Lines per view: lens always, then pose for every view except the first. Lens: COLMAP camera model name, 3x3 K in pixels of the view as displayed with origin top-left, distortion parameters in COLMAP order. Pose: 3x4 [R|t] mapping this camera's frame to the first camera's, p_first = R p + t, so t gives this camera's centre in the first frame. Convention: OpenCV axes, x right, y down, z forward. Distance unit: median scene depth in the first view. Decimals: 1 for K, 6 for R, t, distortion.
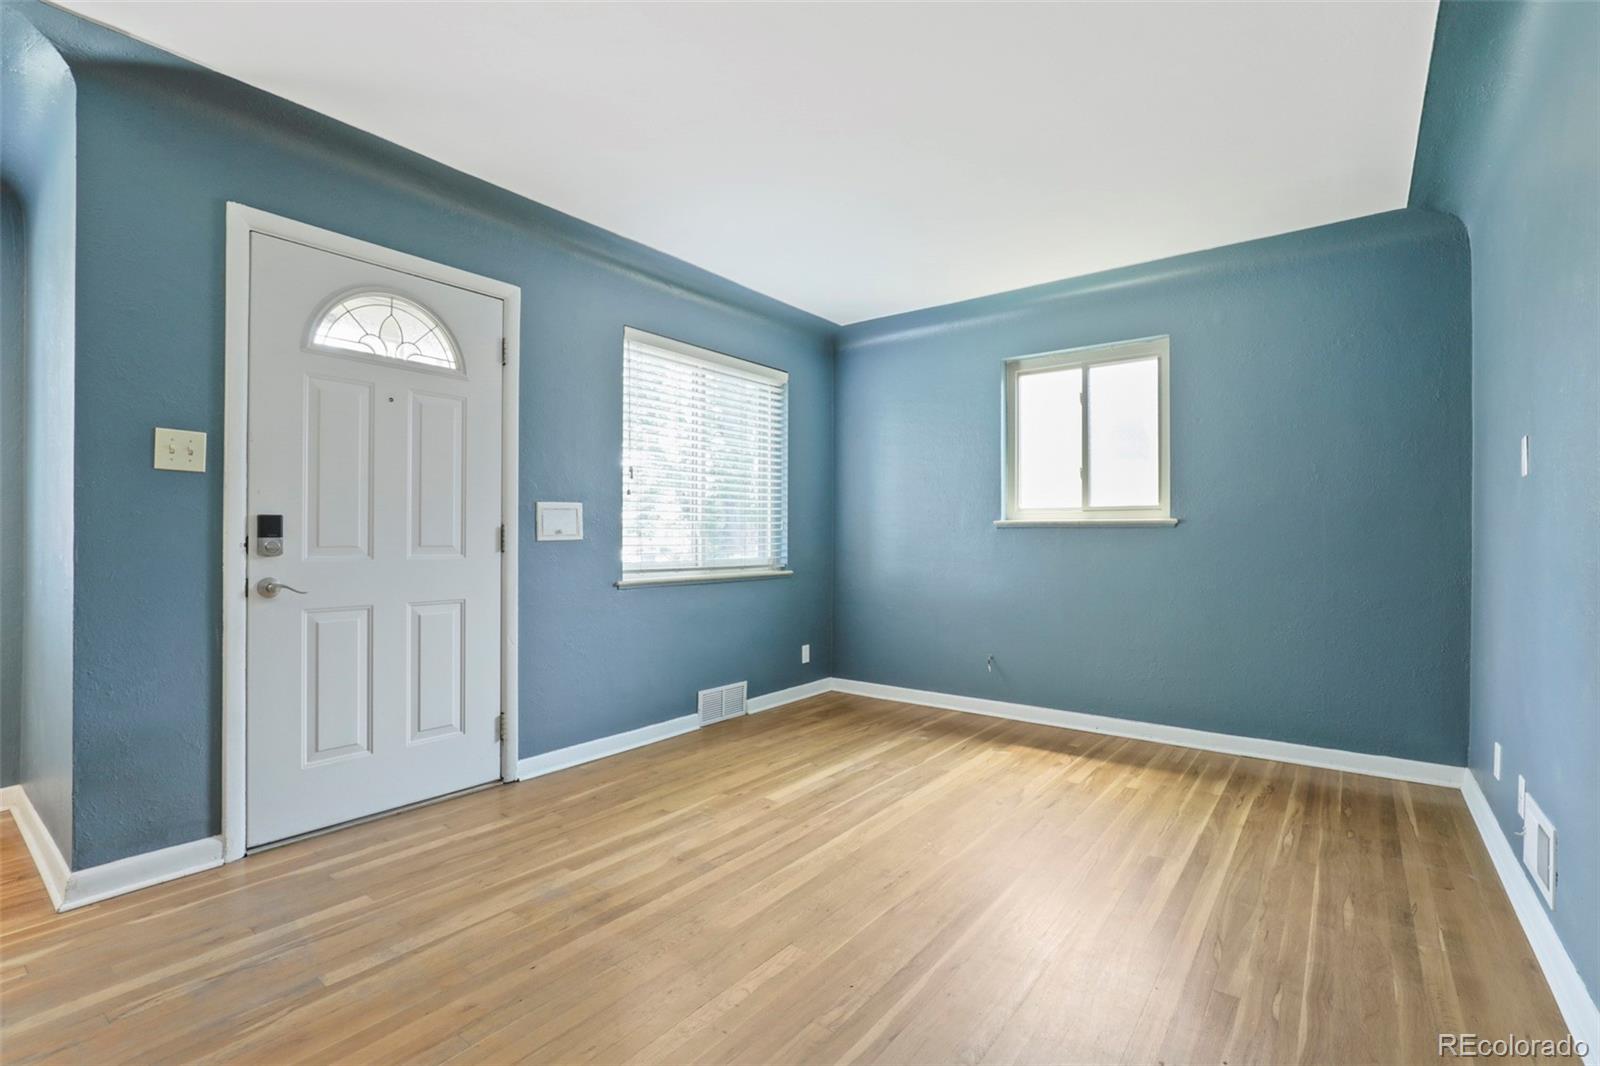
lens RADIAL K [[736.9, 0, 796.5], [0, 736.9, 535.4], [0, 0, 1]] dist [-0.003262, -0.000426]
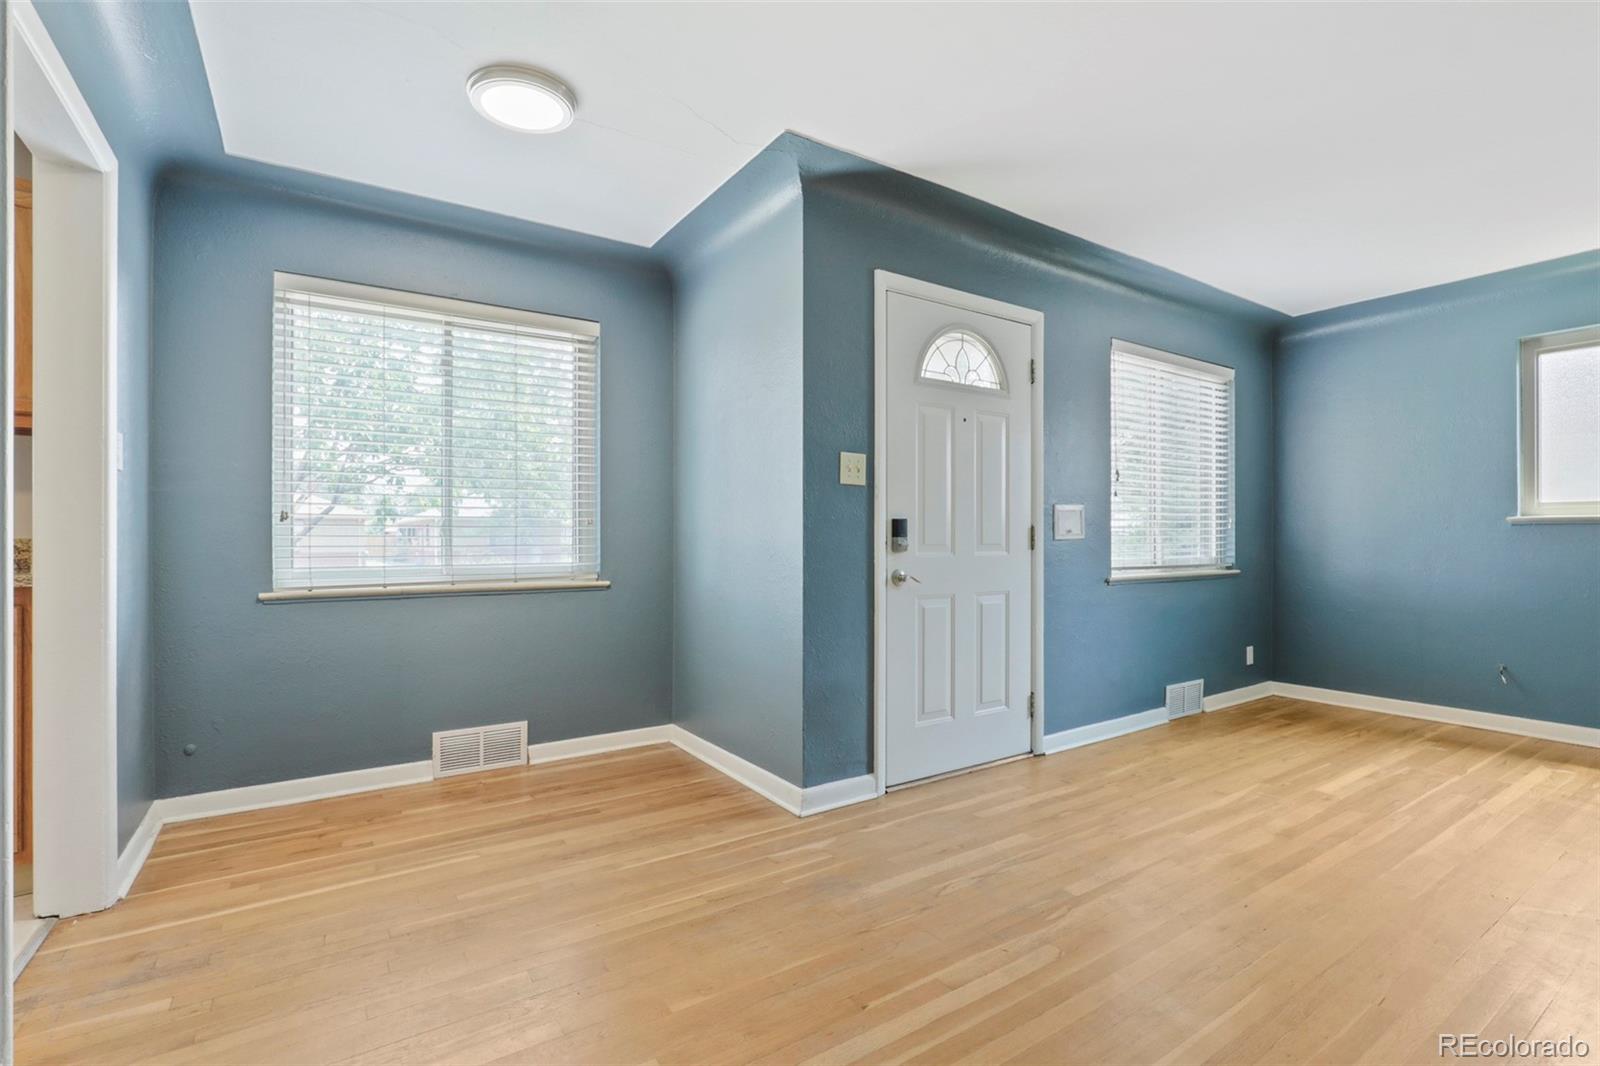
lens RADIAL K [[741.7, 0, 796.9], [0, 741.7, 539.2], [0, 0, 1]] dist [-0.009975, 0.000559]
pose [[0.948891, -0.003796, -0.315580, -0.396006], [0.004856, 0.999985, 0.002573, 0.002052], [0.315565, -0.003974, 0.948896, -0.192017]]
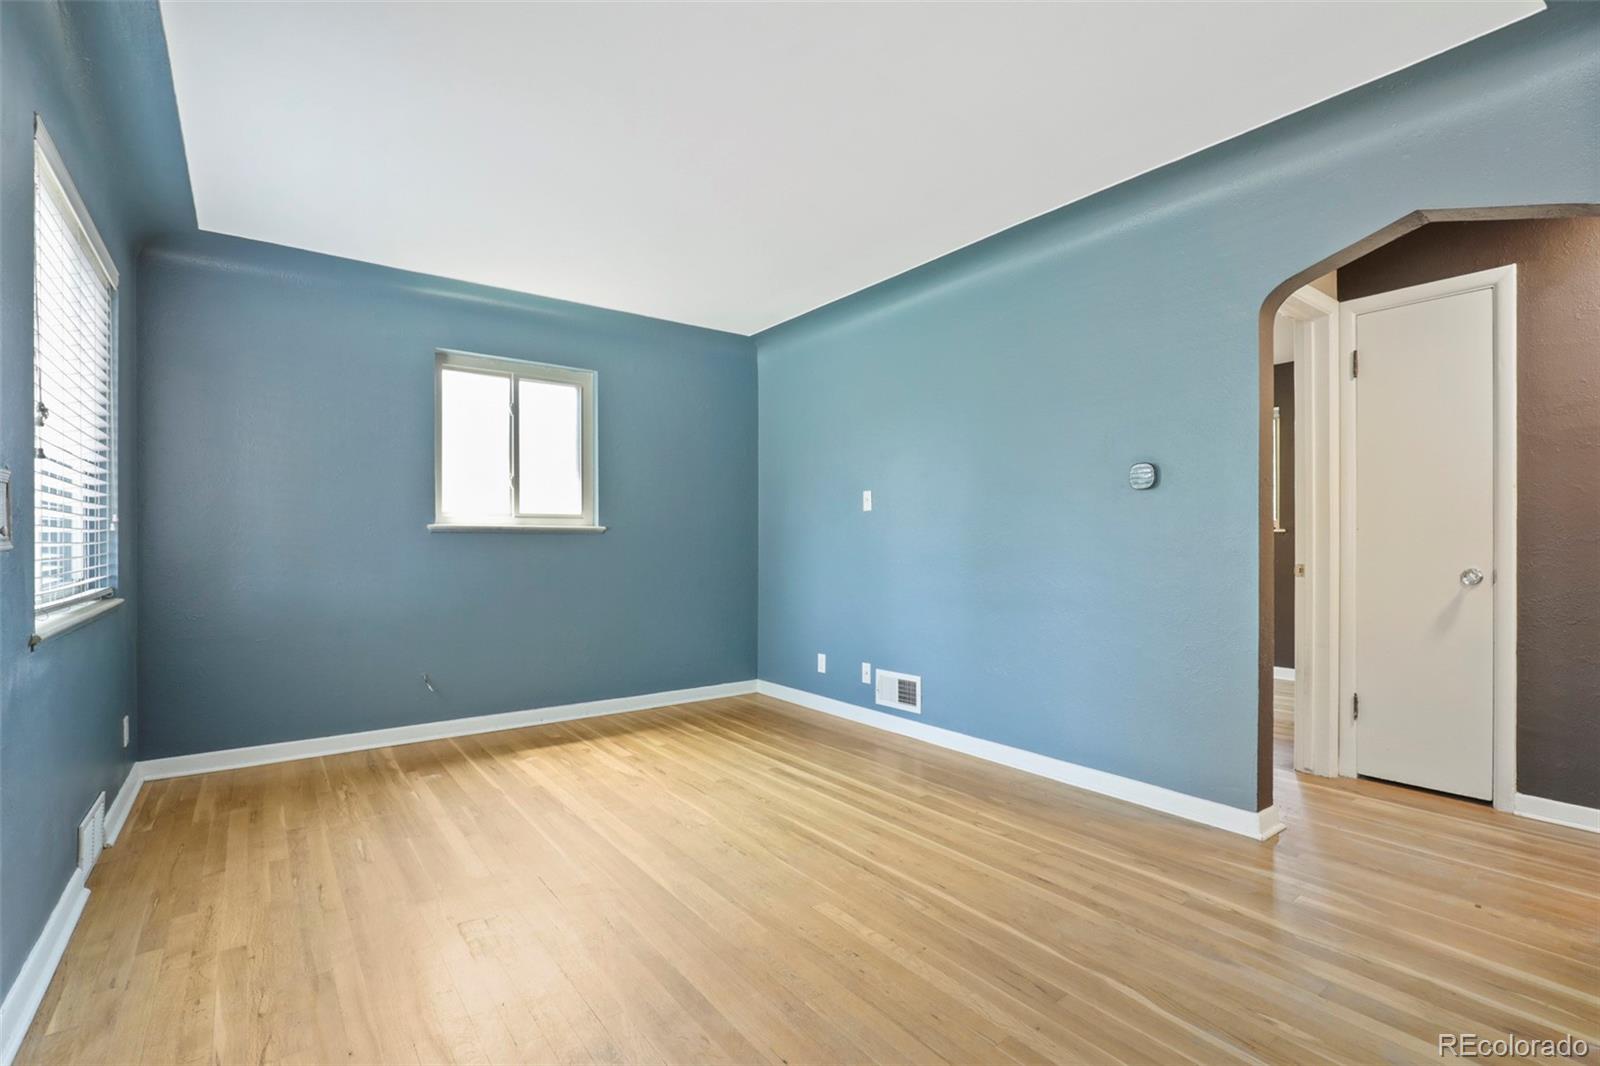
lens RADIAL K [[741.7, 0, 796.9], [0, 741.7, 539.2], [0, 0, 1]] dist [-0.009975, 0.000559]
pose [[0.267331, 0.000804, 0.963605, -0.692856], [-0.000054, 1.000000, -0.000820, -0.000989], [-0.963605, 0.000167, 0.267331, 0.457561]]
